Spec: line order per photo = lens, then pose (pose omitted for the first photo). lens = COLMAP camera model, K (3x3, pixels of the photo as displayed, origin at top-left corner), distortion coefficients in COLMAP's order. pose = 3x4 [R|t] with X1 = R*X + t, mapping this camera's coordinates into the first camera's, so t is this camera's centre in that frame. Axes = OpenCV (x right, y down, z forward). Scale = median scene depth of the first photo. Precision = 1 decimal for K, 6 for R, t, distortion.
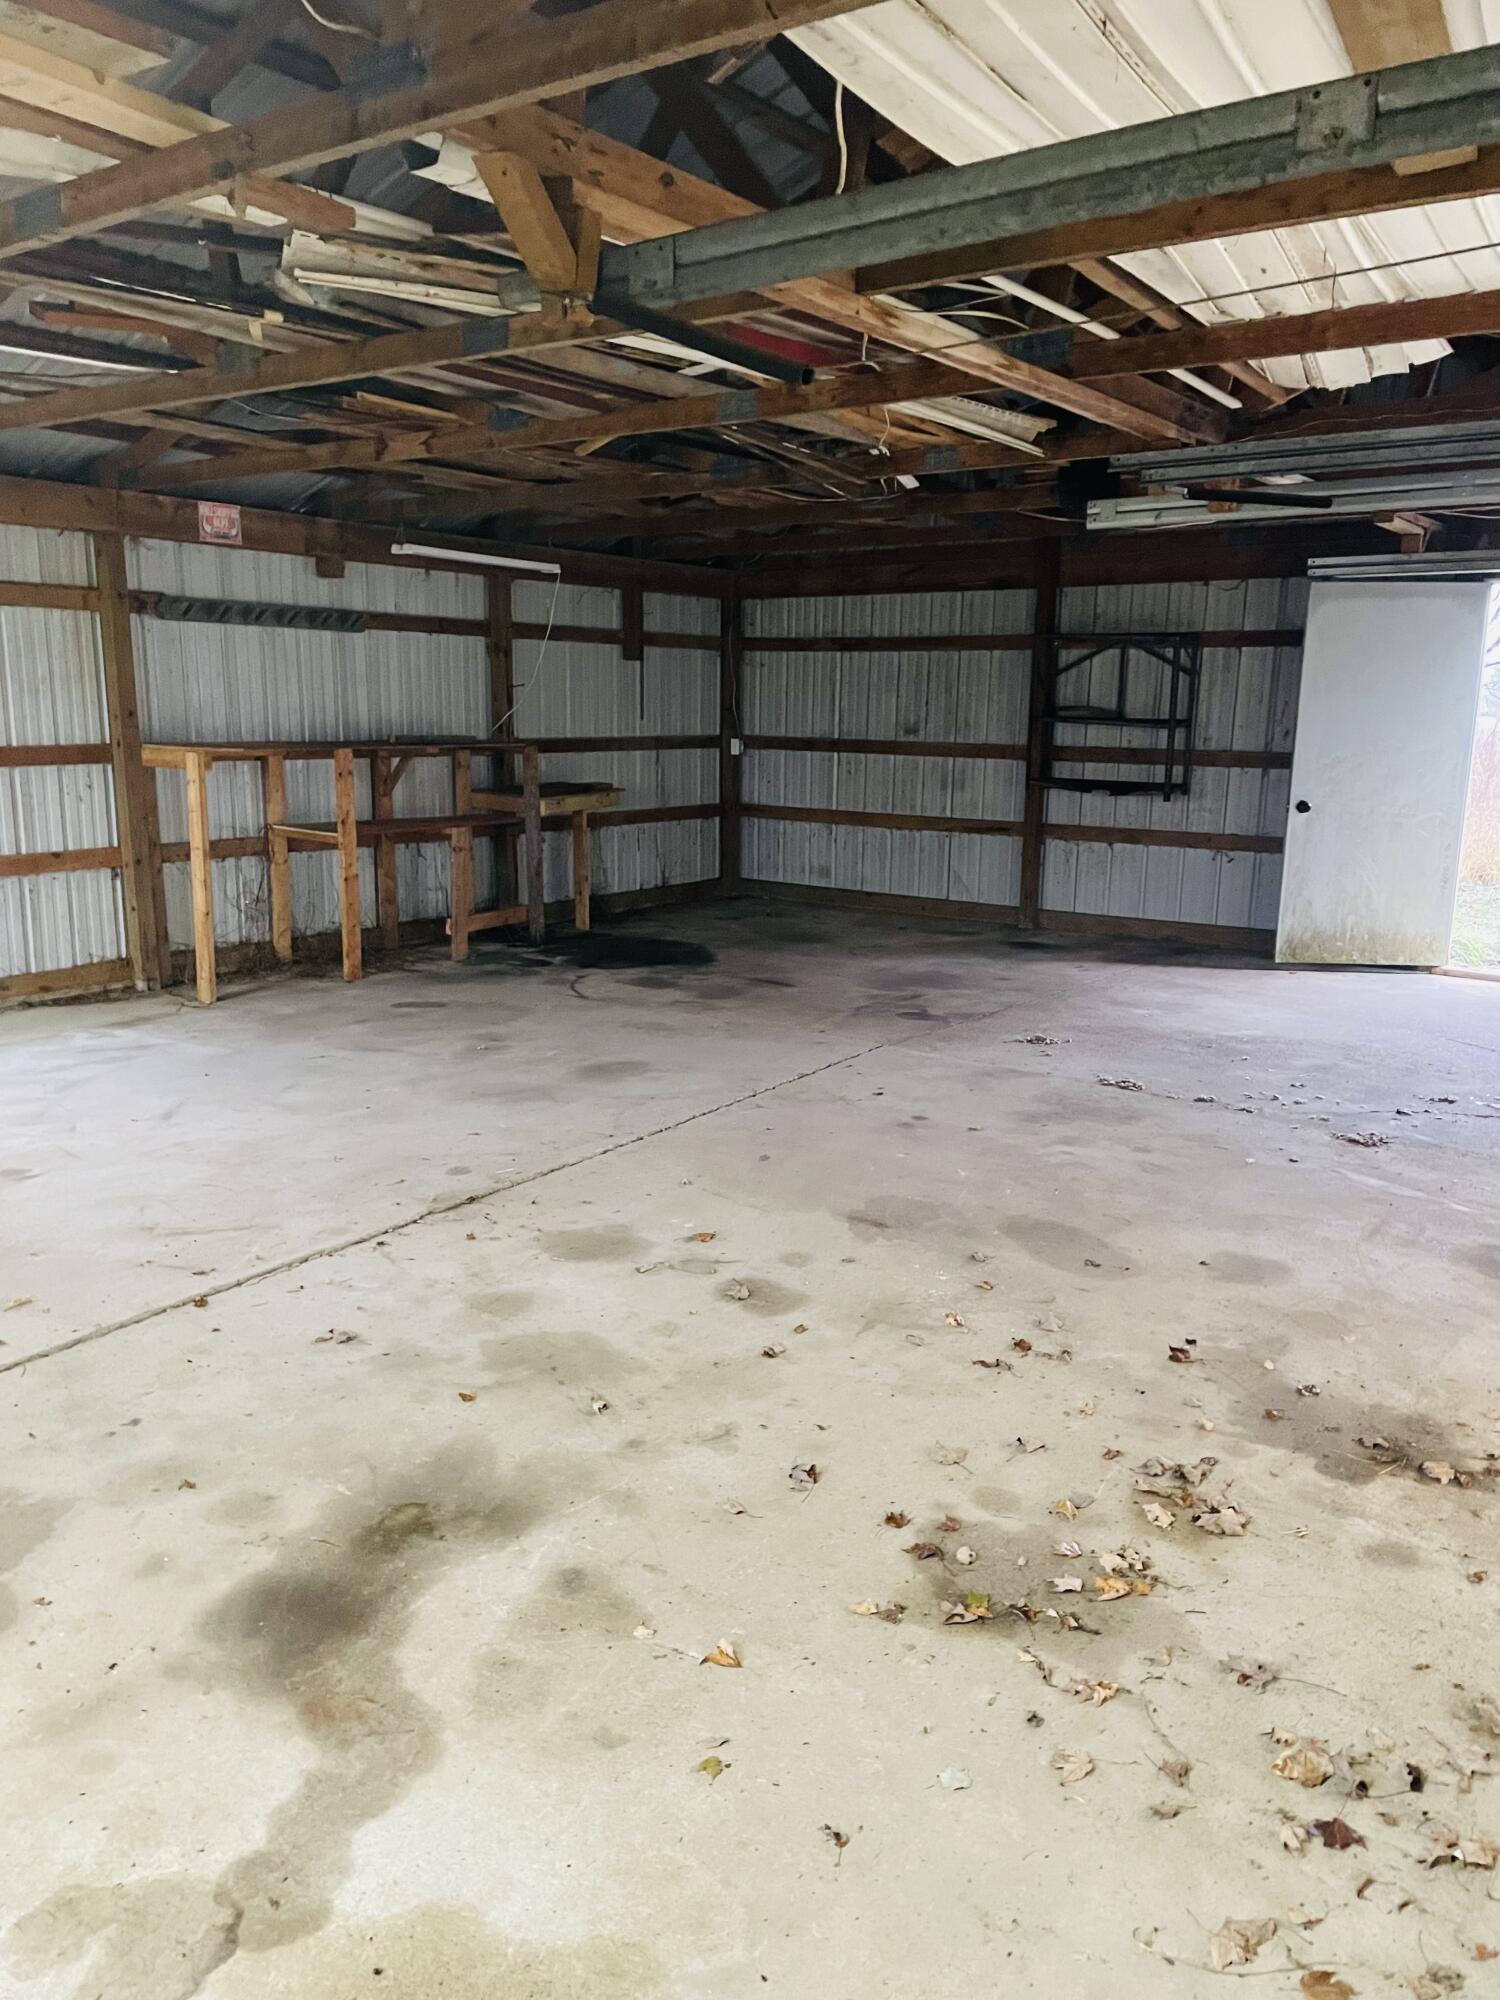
lens RADIAL K [[1502.5, 0, 752.8], [0, 1502.5, 974.2], [0, 0, 1]] dist [0.090346, -0.111439]
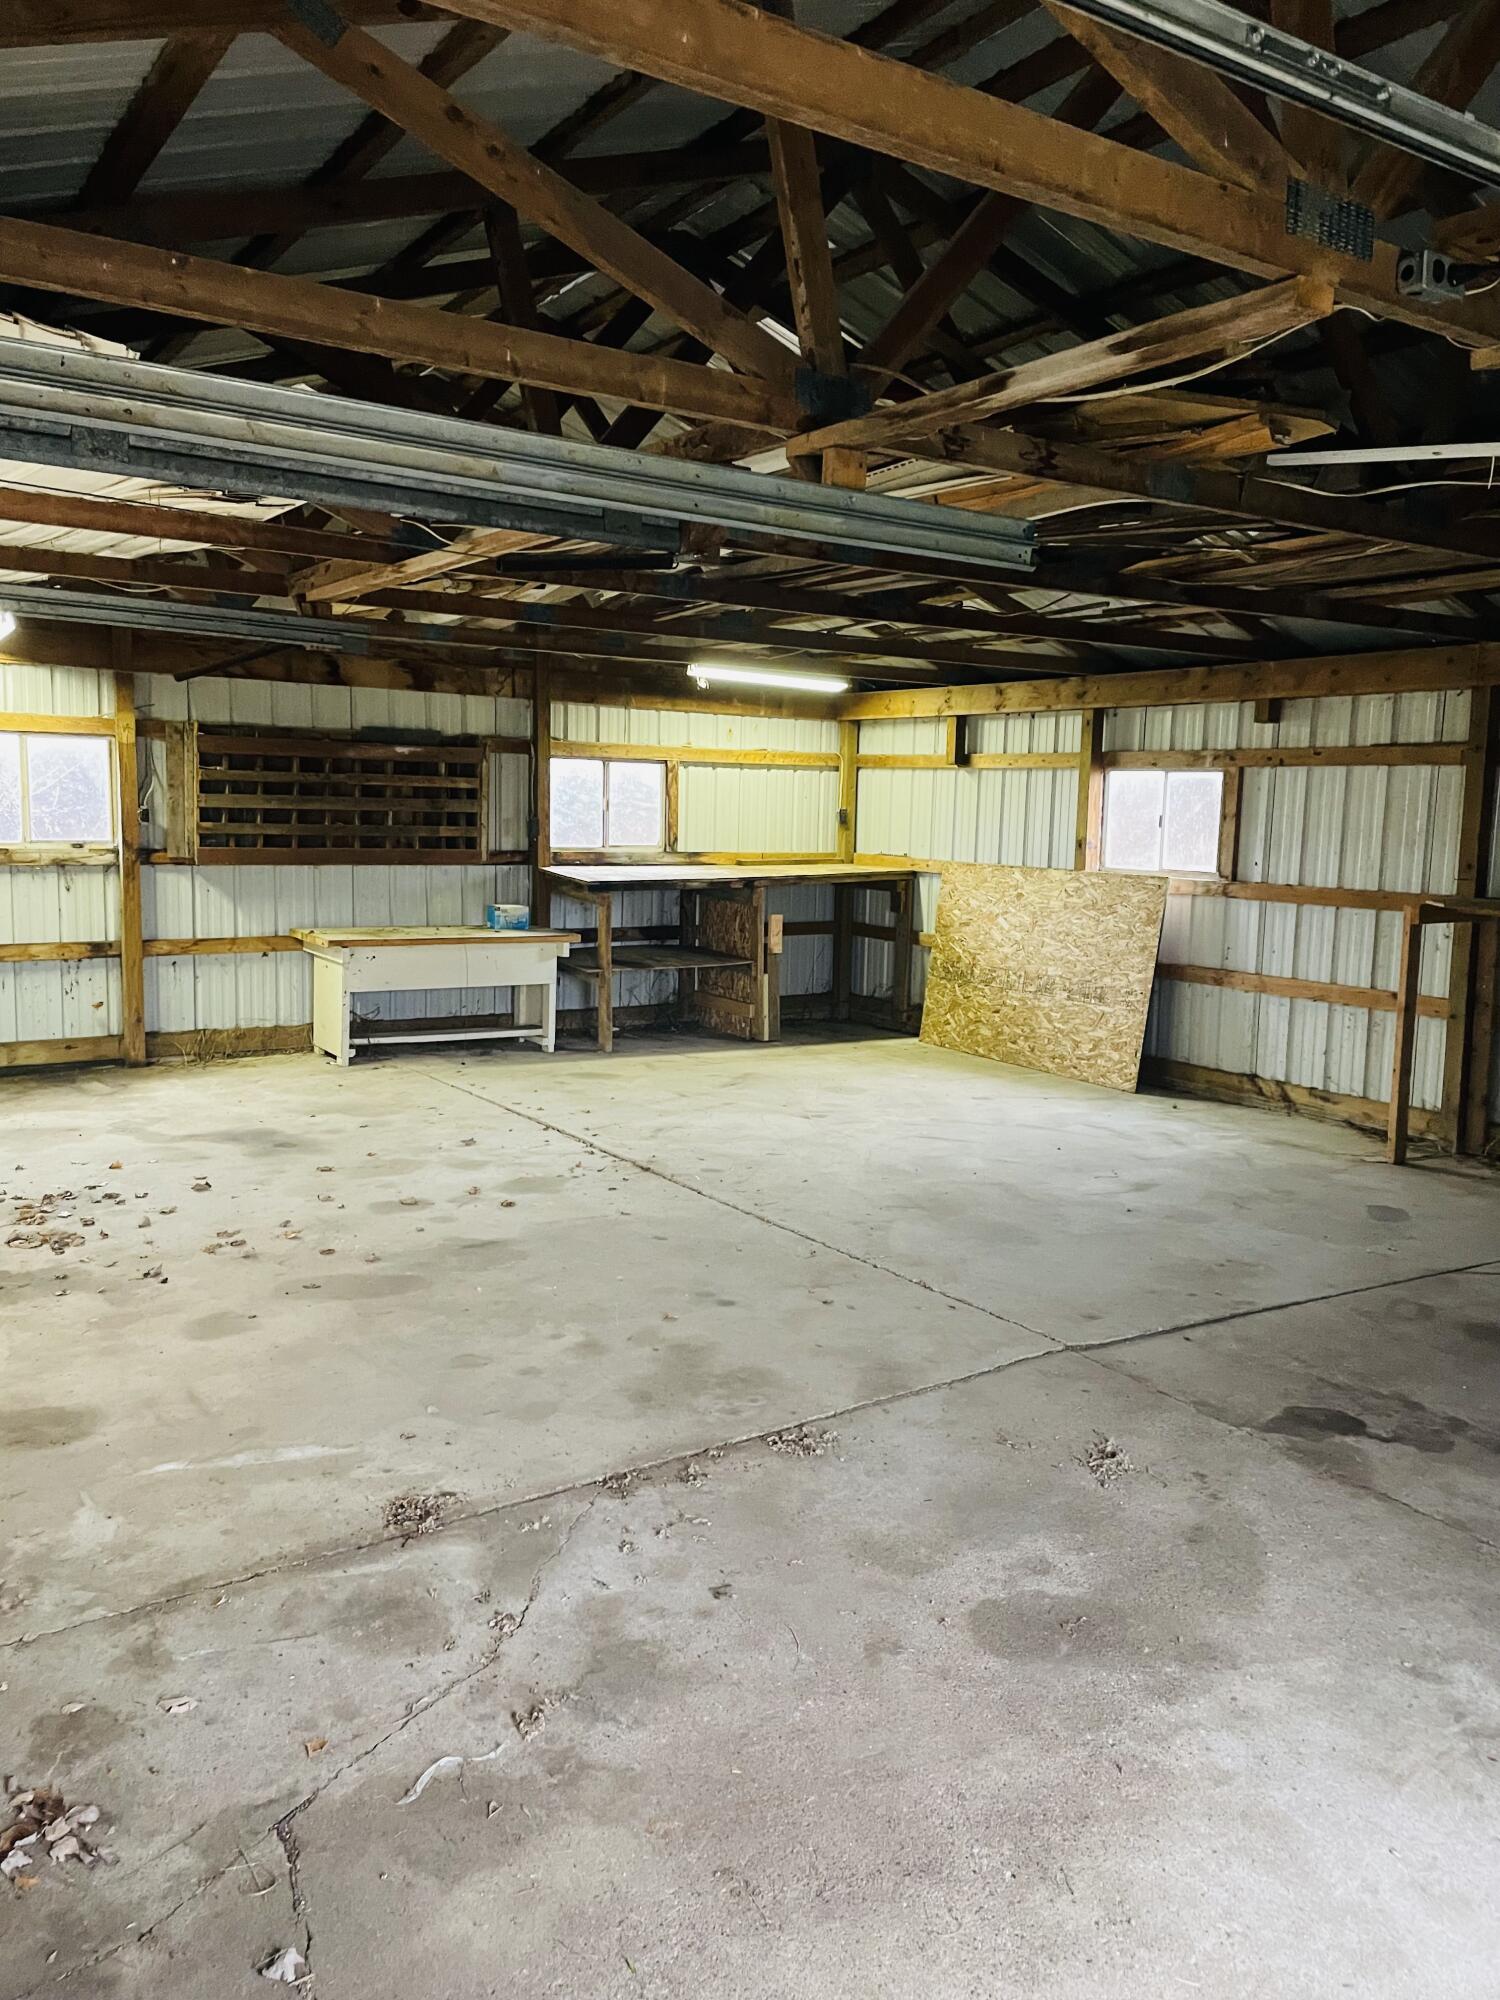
lens RADIAL K [[1502.5, 0, 752.8], [0, 1502.5, 974.2], [0, 0, 1]] dist [0.090346, -0.111439]
pose [[-0.355248, 0.086192, -0.930790, 1.060467], [-0.200302, 0.965593, 0.165862, -0.278878], [0.913060, 0.245361, -0.325761, 1.464115]]
